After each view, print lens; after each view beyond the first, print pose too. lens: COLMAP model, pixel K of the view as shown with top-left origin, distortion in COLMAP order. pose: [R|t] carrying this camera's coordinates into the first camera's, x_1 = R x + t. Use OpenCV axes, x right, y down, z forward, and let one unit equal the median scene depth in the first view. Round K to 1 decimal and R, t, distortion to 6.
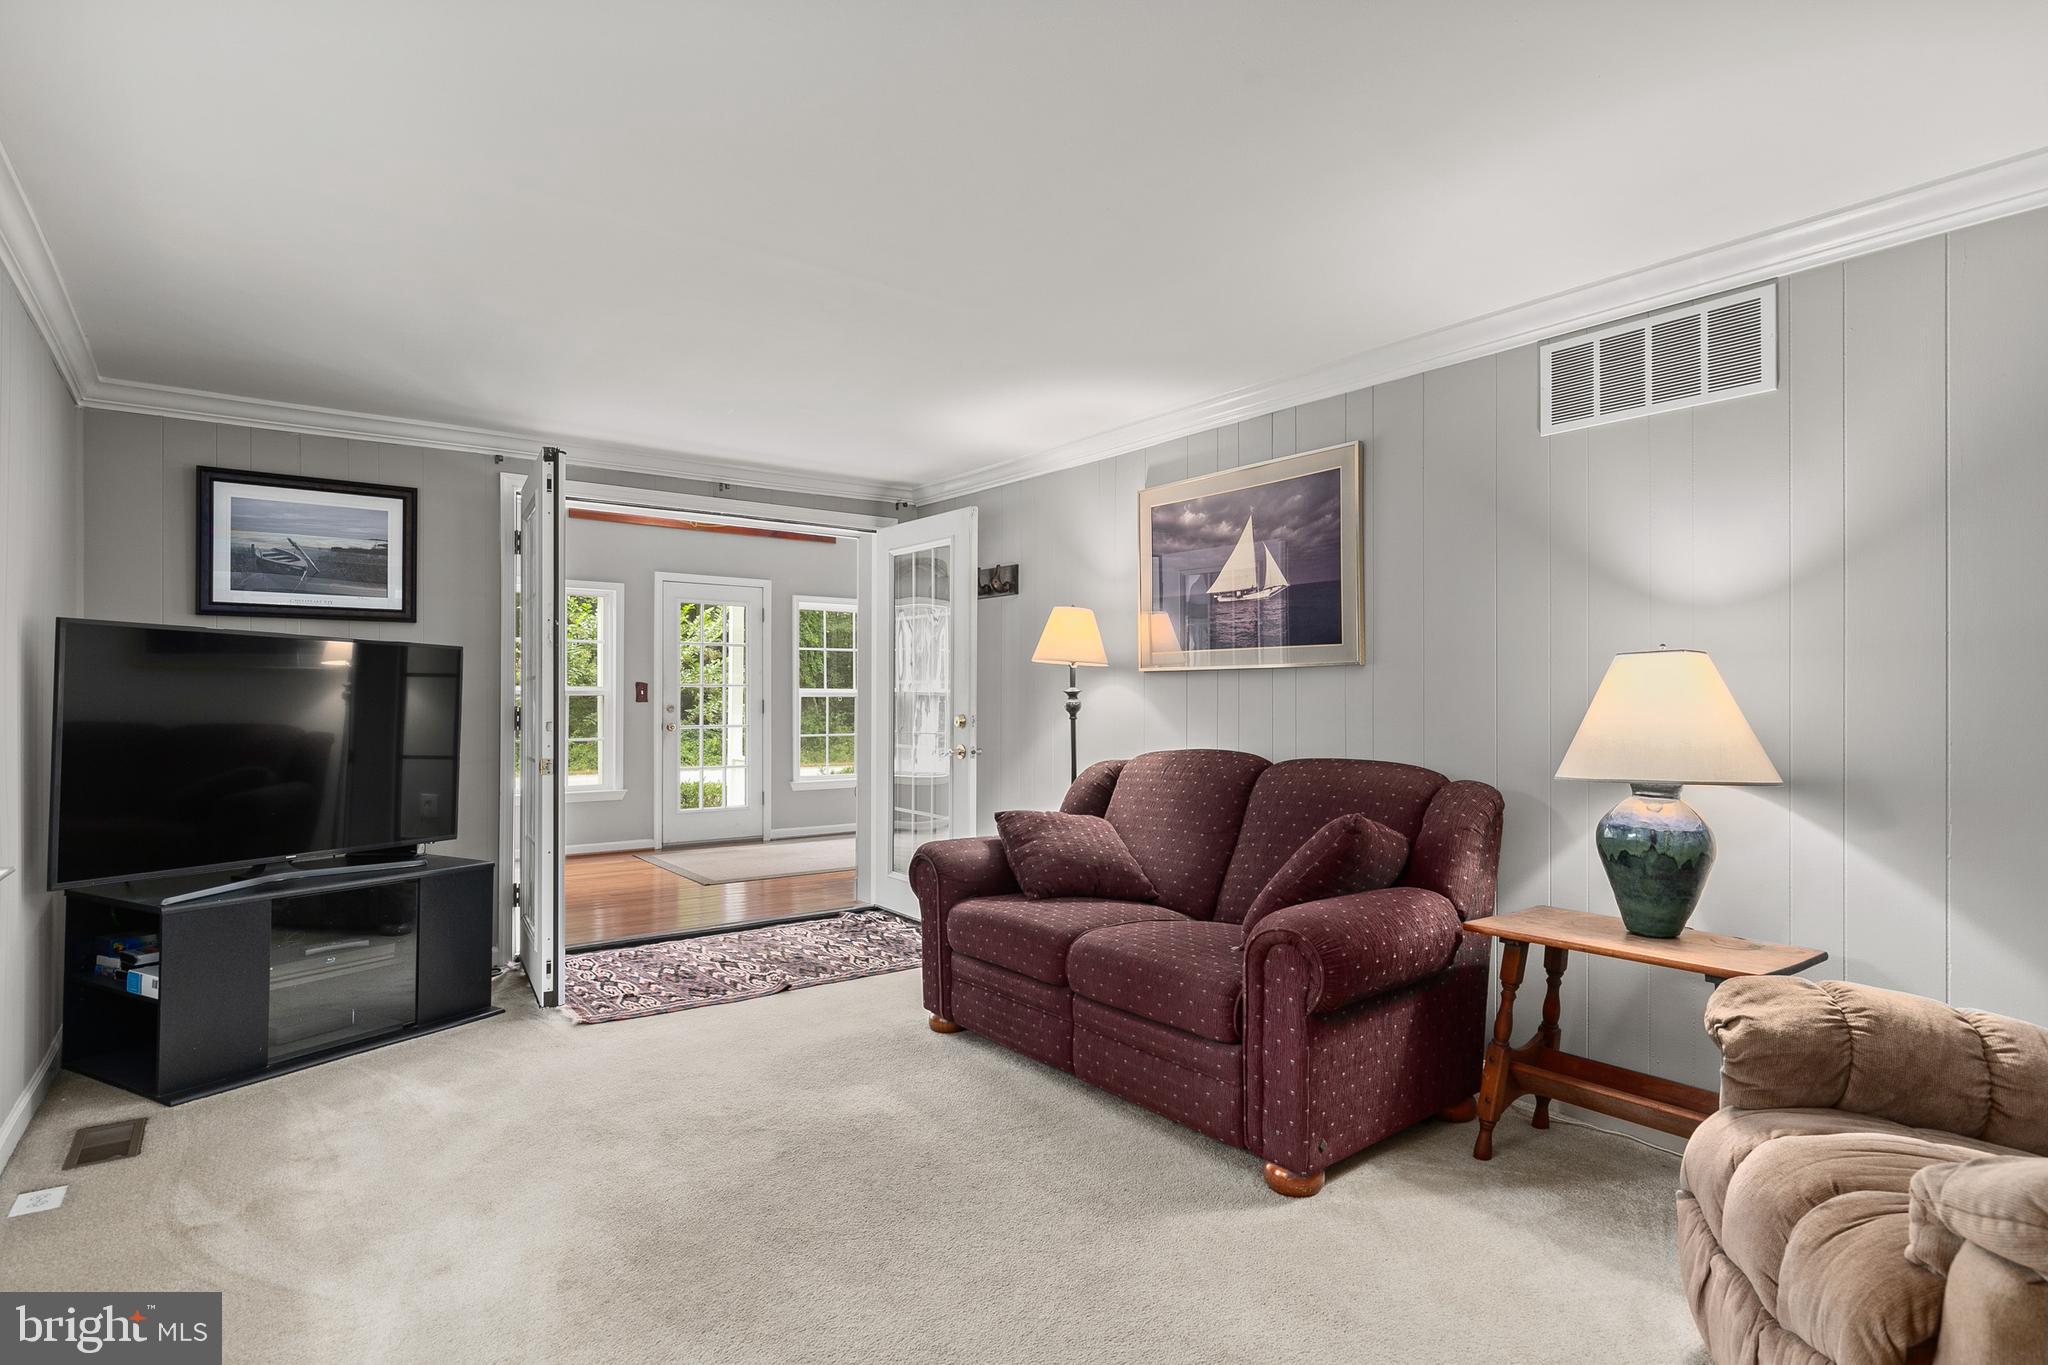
lens RADIAL K [[1046.7, 0, 1029.6], [0, 1046.7, 684.3], [0, 0, 1]] dist [-0.004966, -0.000033]
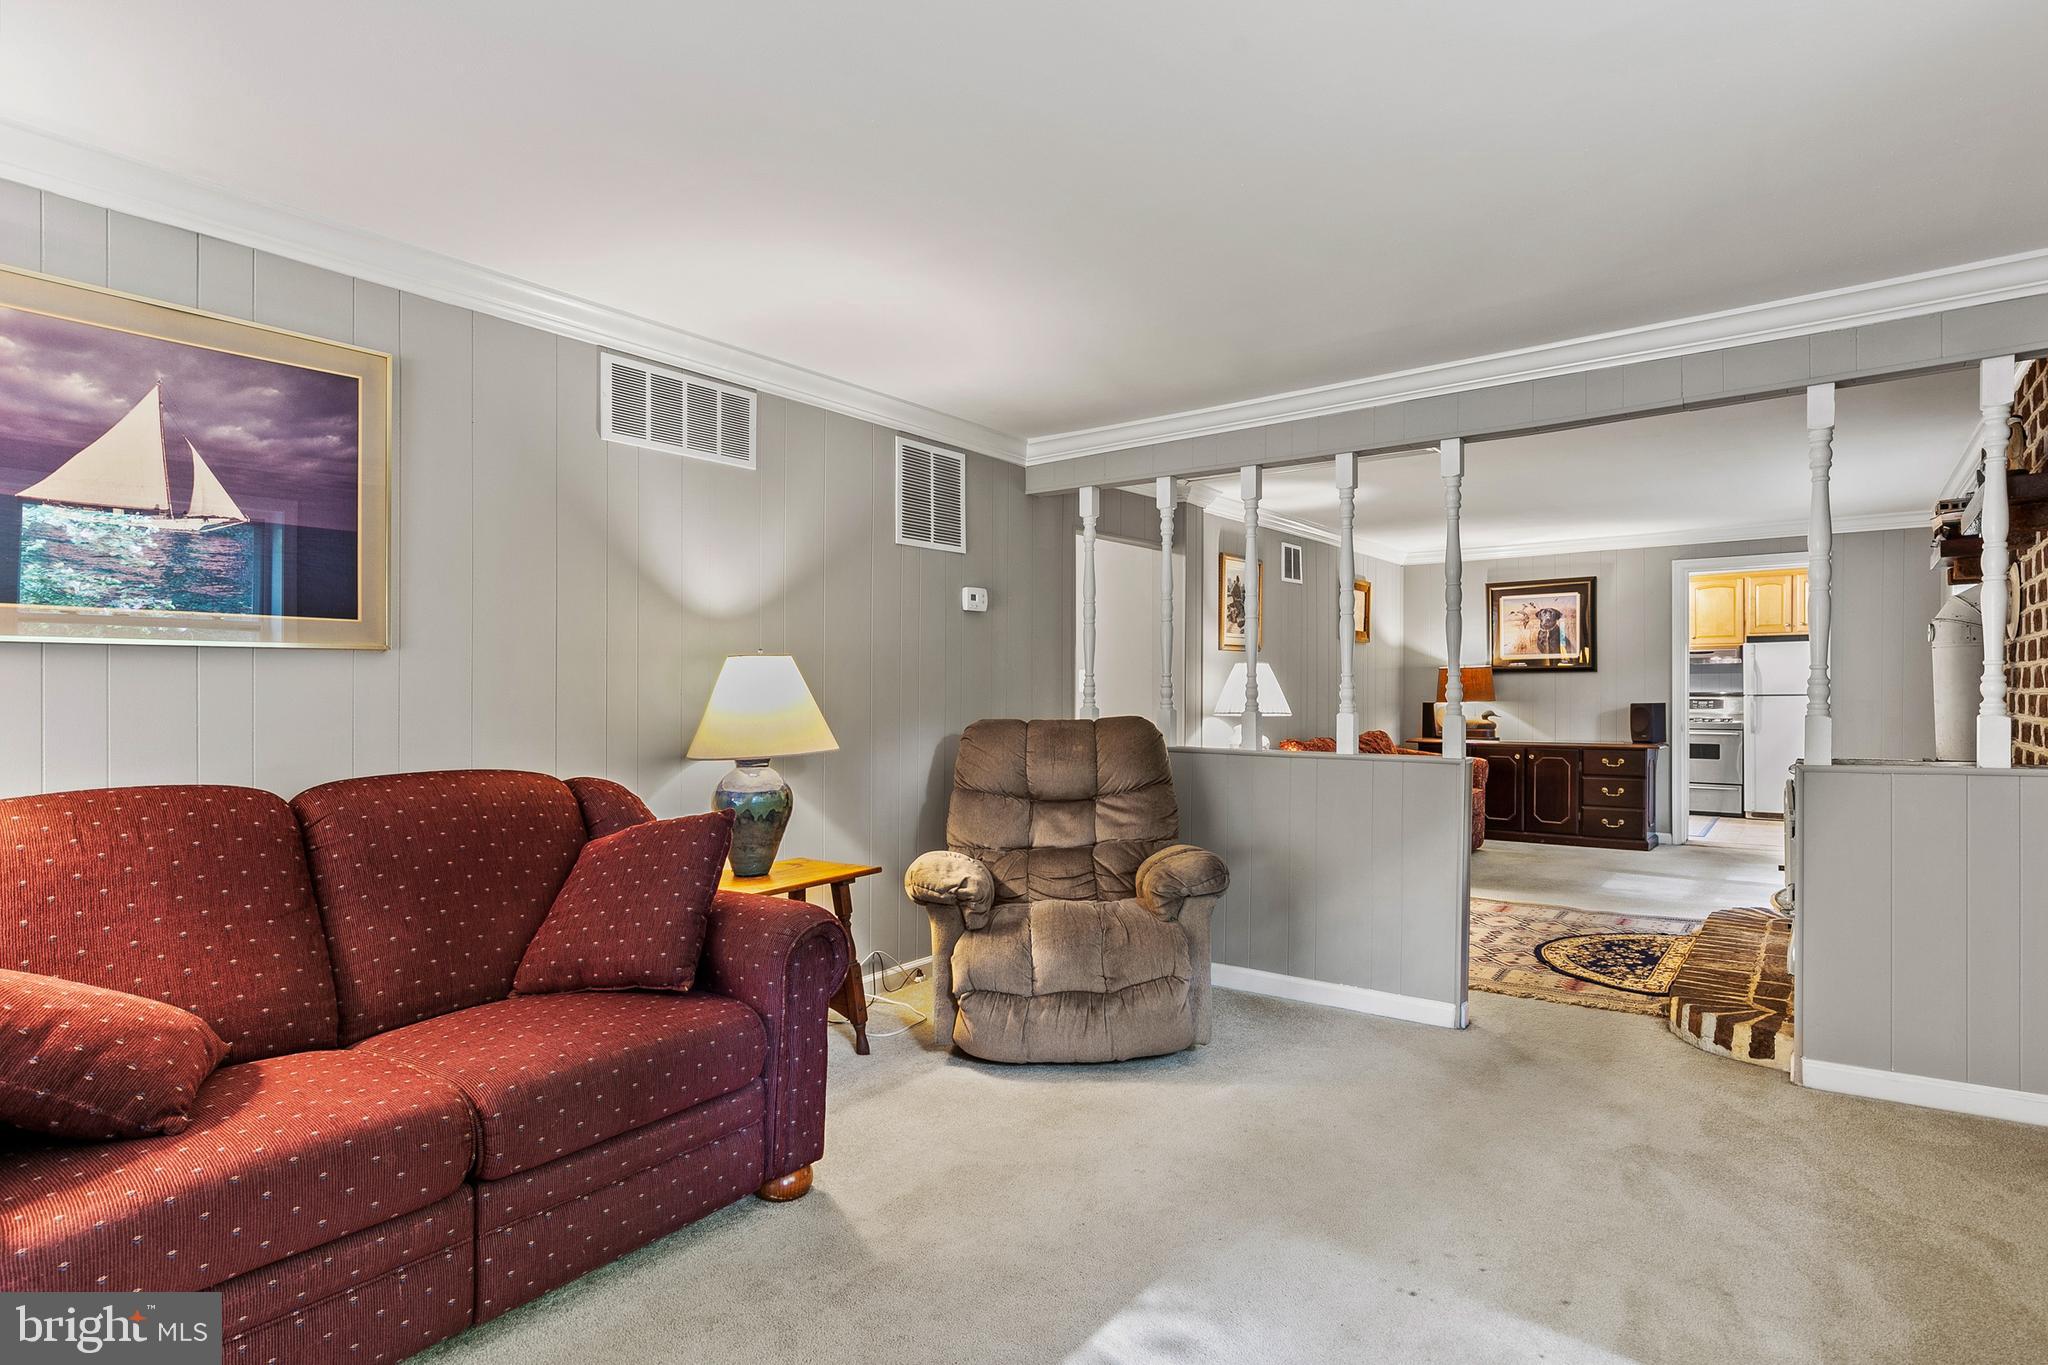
lens RADIAL K [[1037.5, 0, 1035.4], [0, 1037.5, 682.6], [0, 0, 1]] dist [0.002797, -0.002162]
pose [[-0.279113, -0.003659, 0.960251, -0.777768], [-0.012060, 0.999927, 0.000304, -0.000447], [-0.960182, -0.011495, -0.279137, 1.088597]]
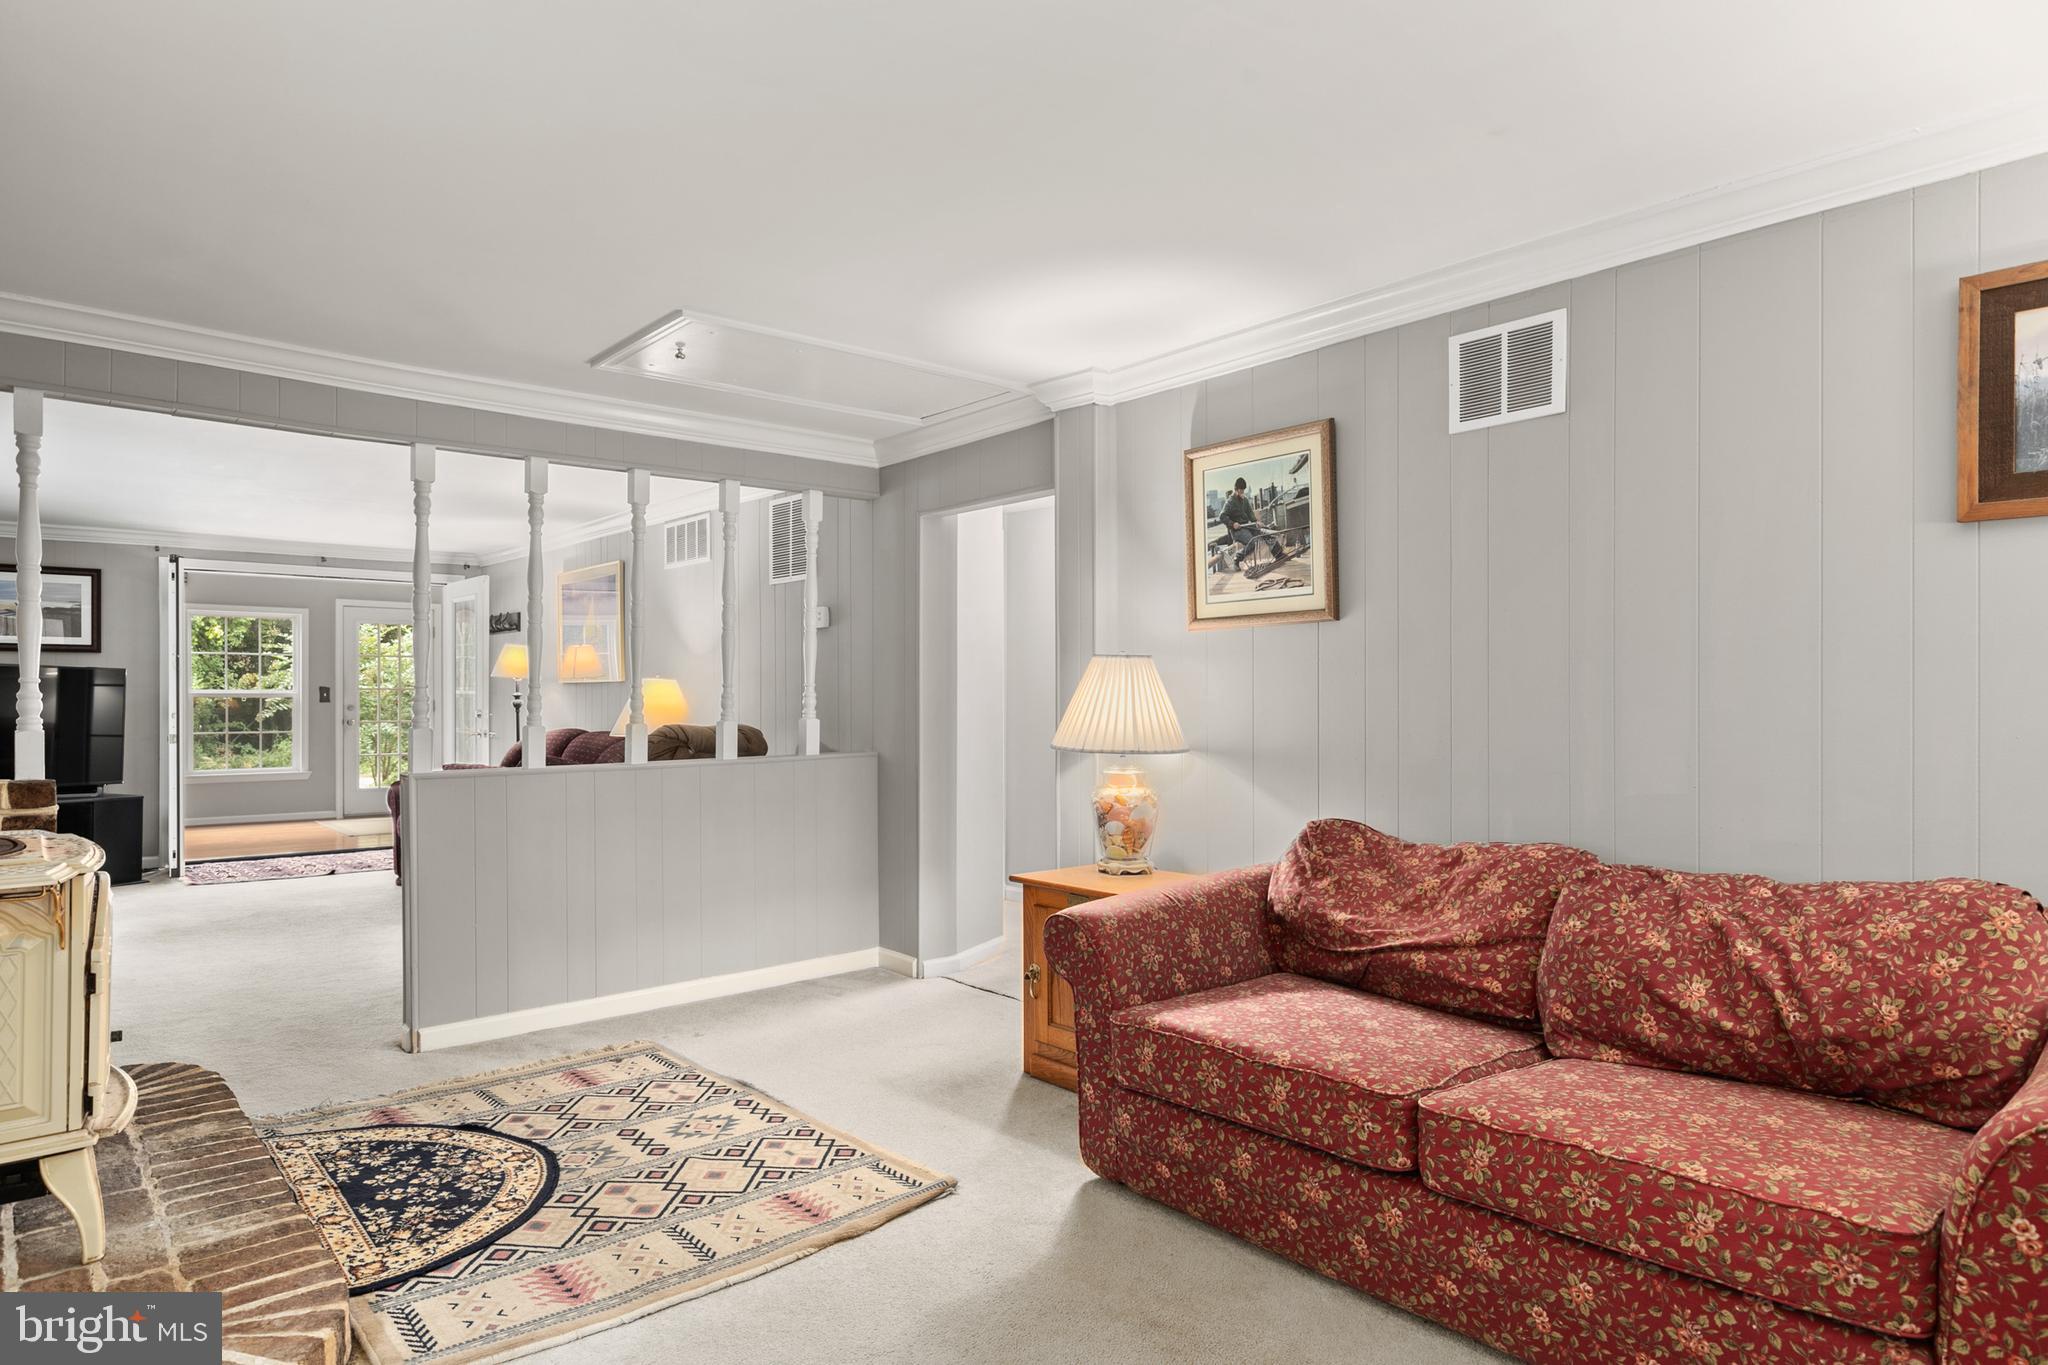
lens RADIAL K [[1123.9, 0, 1035.7], [0, 1123.9, 704.2], [0, 0, 1]] dist [-0.031550, -0.001345]
pose [[0.993967, 0.000589, 0.109677, 0.043681], [-0.002455, 0.999855, 0.016878, -0.000752], [-0.109651, -0.017045, 0.993824, -0.055693]]
